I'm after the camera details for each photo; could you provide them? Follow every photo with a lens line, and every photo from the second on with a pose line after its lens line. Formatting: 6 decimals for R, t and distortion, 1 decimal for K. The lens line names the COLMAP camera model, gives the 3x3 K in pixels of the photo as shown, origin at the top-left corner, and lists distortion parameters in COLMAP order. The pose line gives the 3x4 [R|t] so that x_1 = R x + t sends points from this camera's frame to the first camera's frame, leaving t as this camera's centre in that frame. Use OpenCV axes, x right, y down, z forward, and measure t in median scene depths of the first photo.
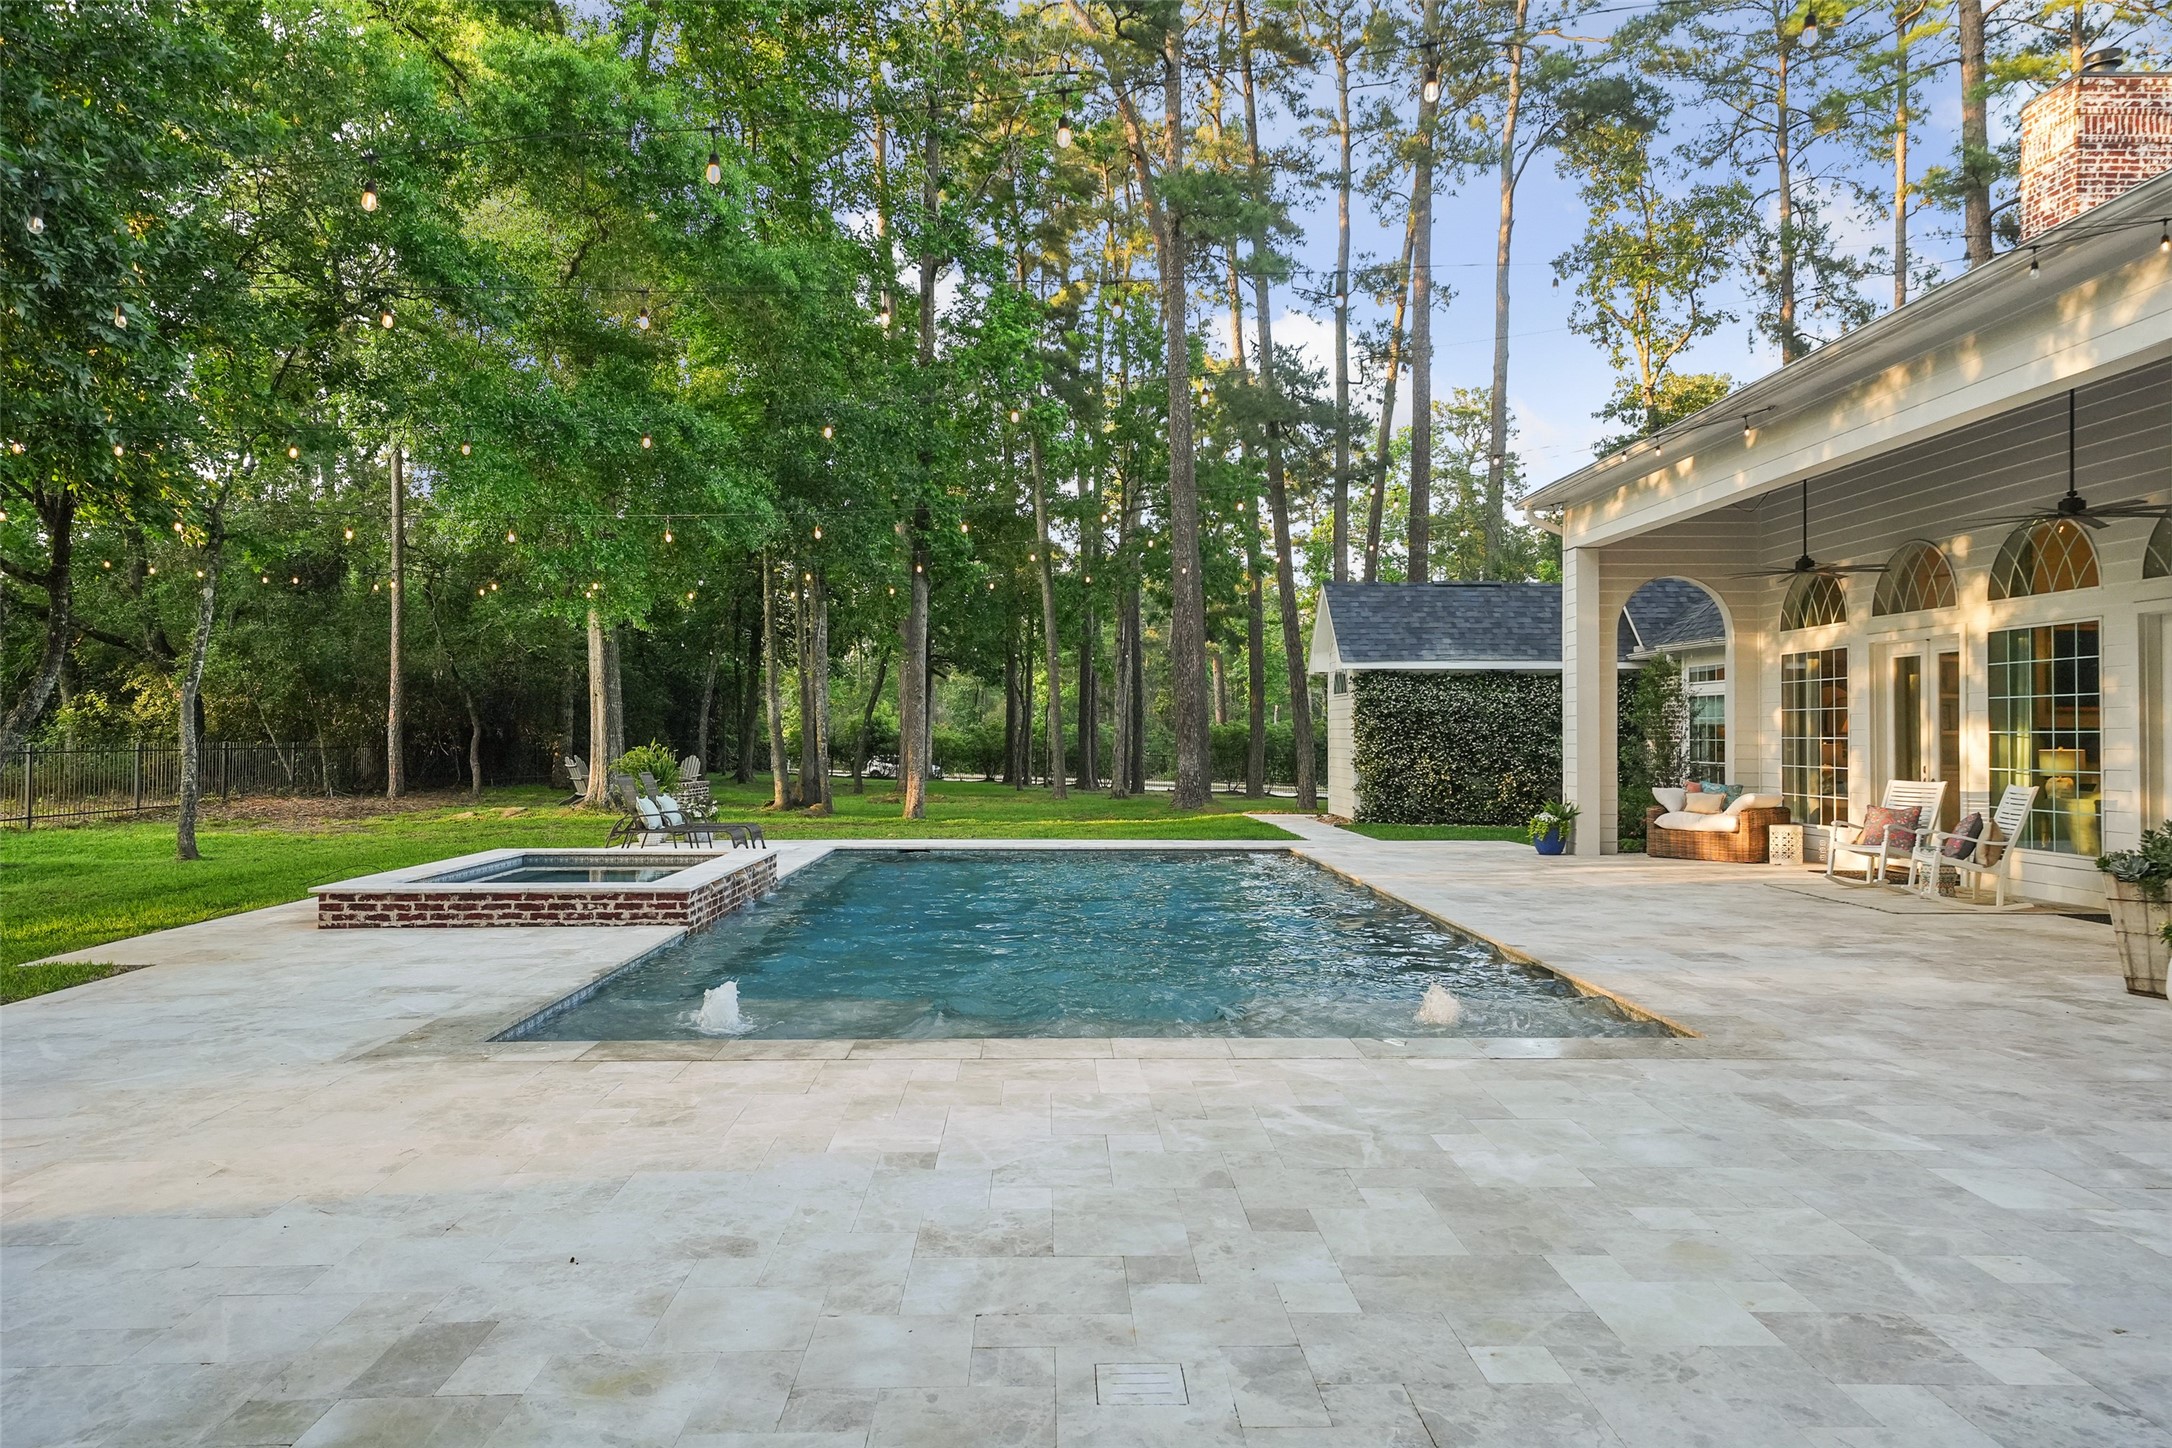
lens RADIAL K [[1476.4, 0, 1086.5], [0, 1476.4, 725.3], [0, 0, 1]] dist [0.032571, 0.000140]
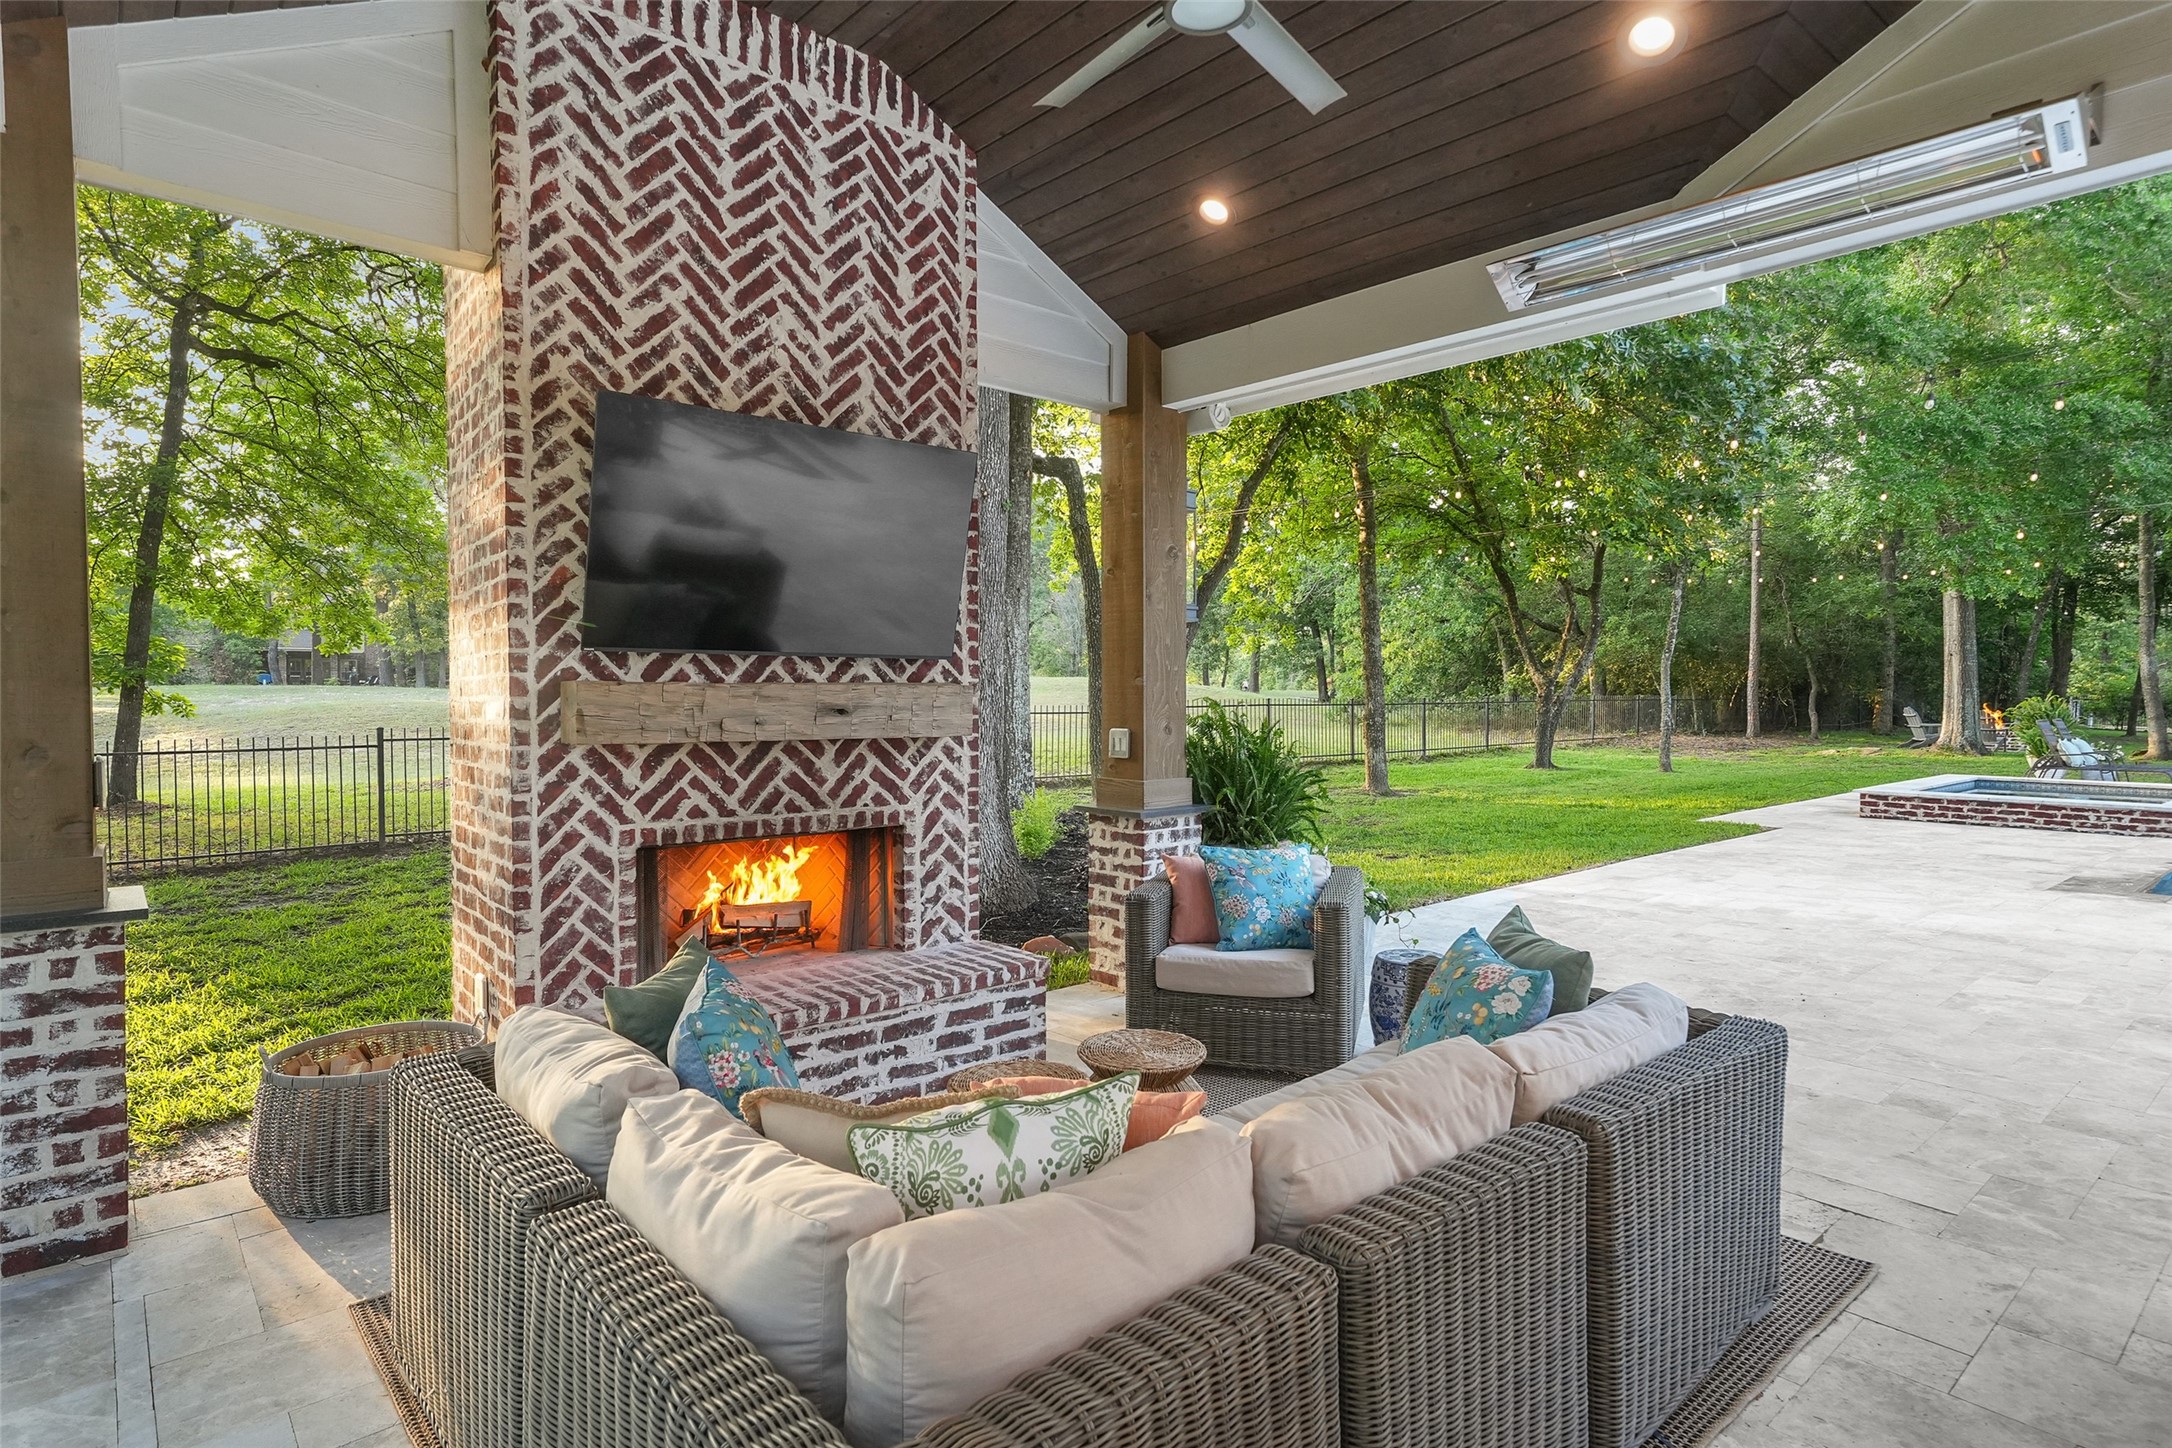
lens RADIAL K [[1157.0, 0, 1086.8], [0, 1157.0, 724.1], [0, 0, 1]] dist [0.017387, 0.000407]
pose [[0.629568, 0.018691, -0.776720, -0.103989], [0.007326, 0.999523, 0.029991, 0.004394], [0.776911, -0.024572, 0.629131, -0.310162]]
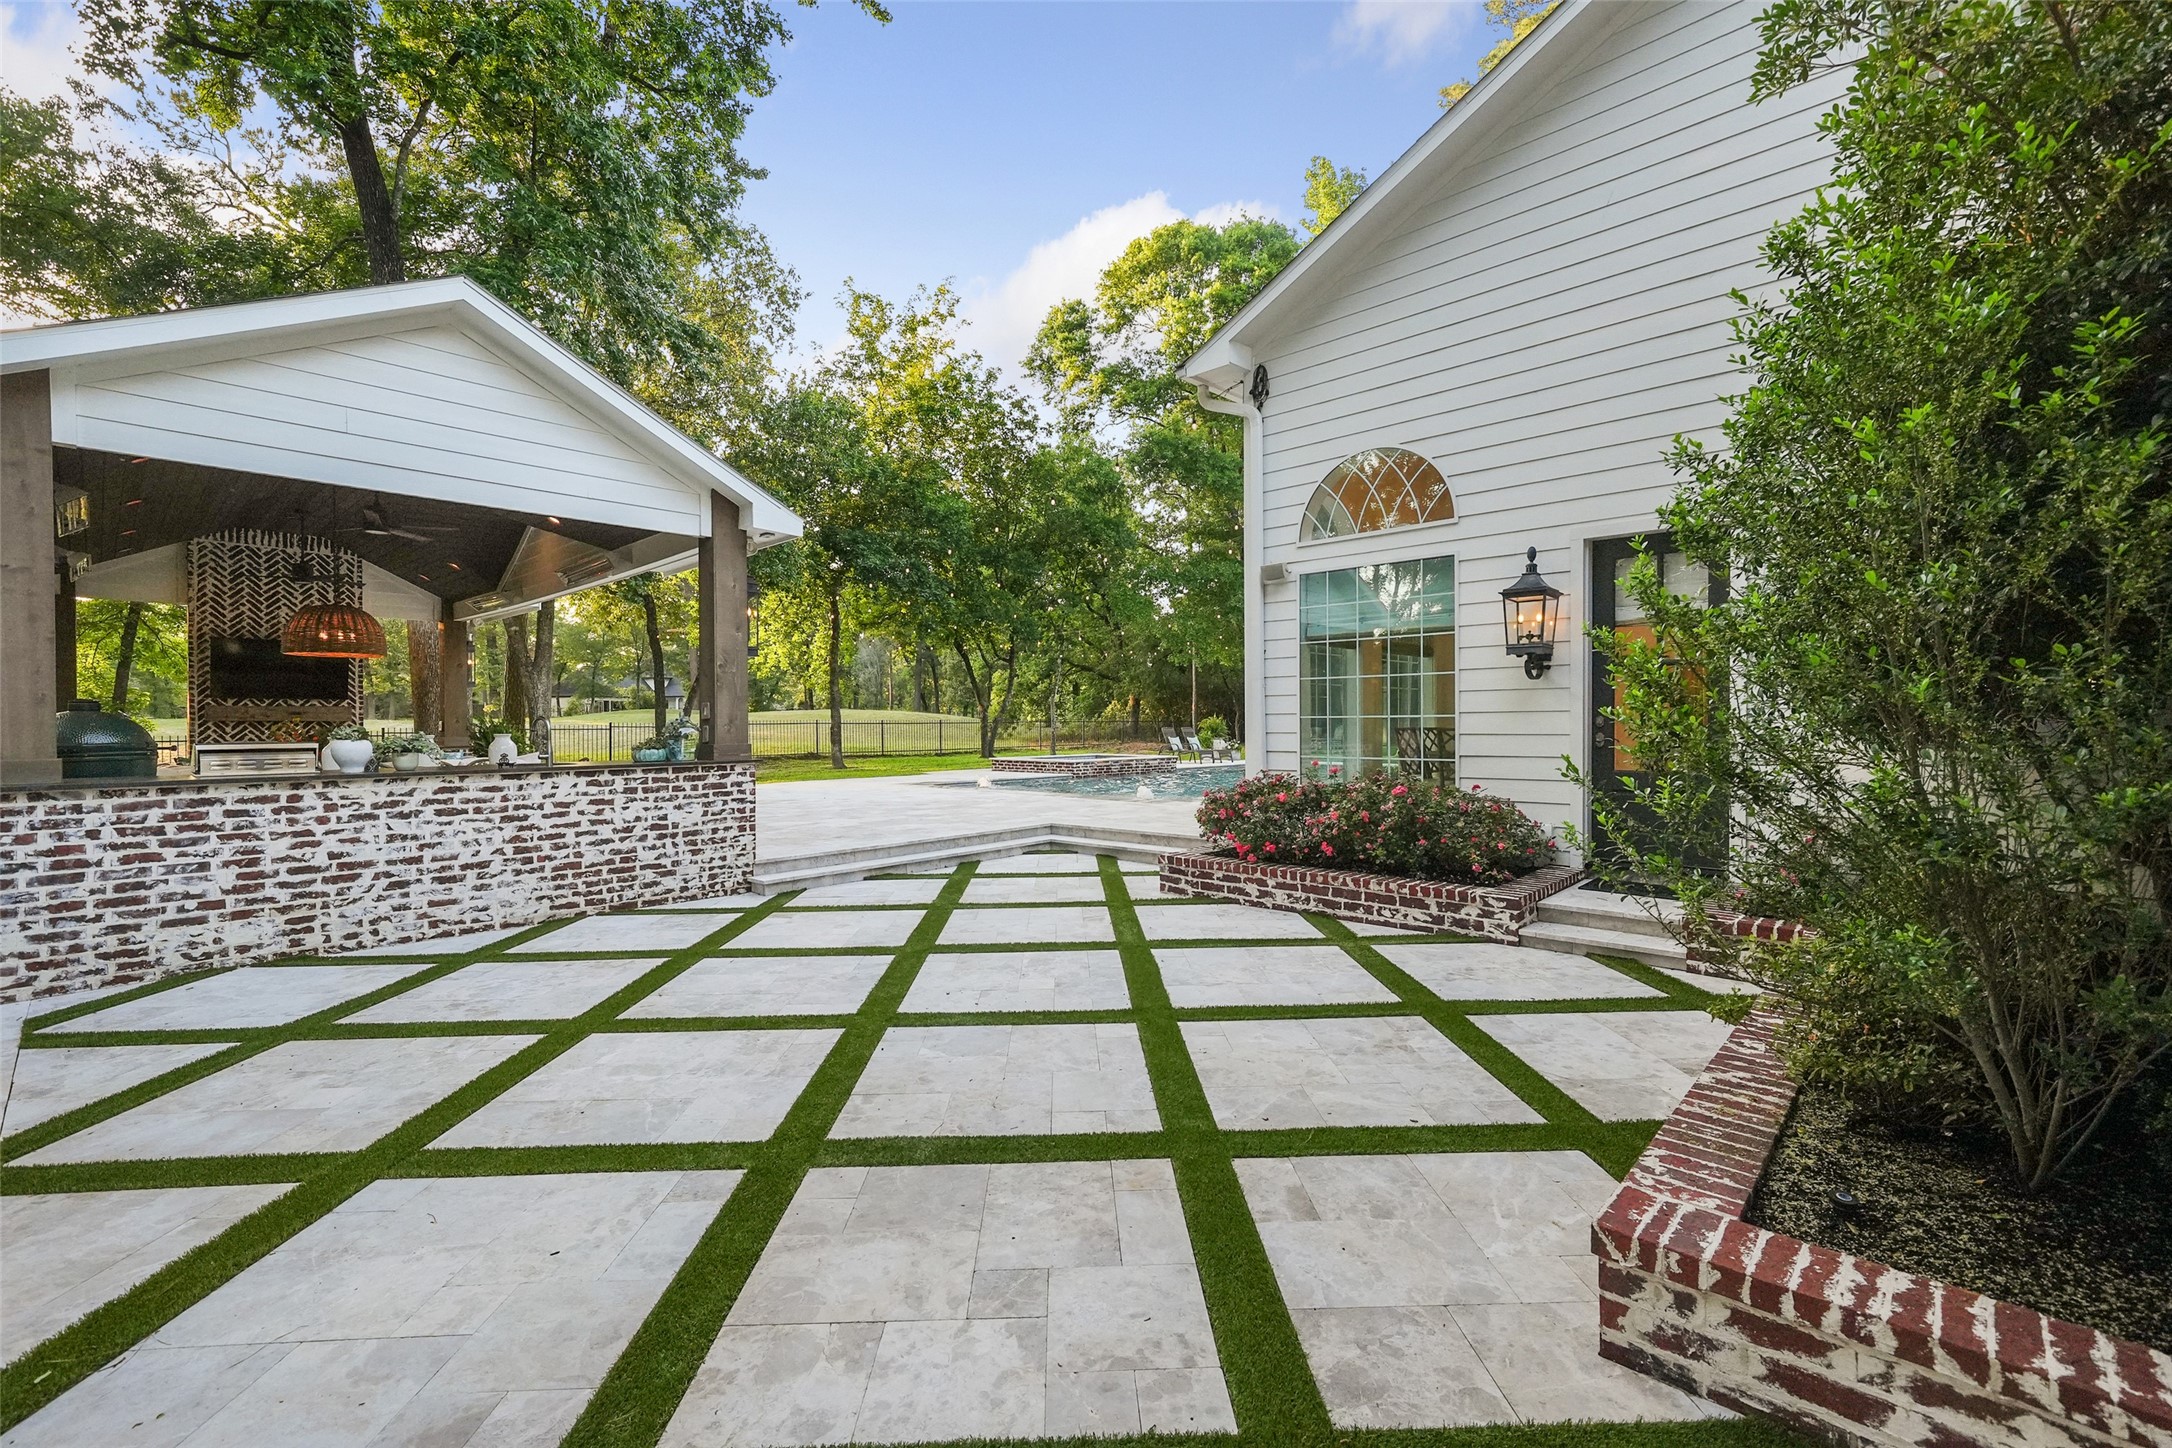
lens RADIAL K [[953.6, 0, 1080.4], [0, 953.6, 720.3], [0, 0, 1]] dist [0.009166, 0.000298]
pose [[0.707605, -0.028880, -0.706018, 0.993243], [0.022906, 0.999577, -0.017930, 0.058453], [0.706237, -0.003485, 0.707967, -0.290243]]
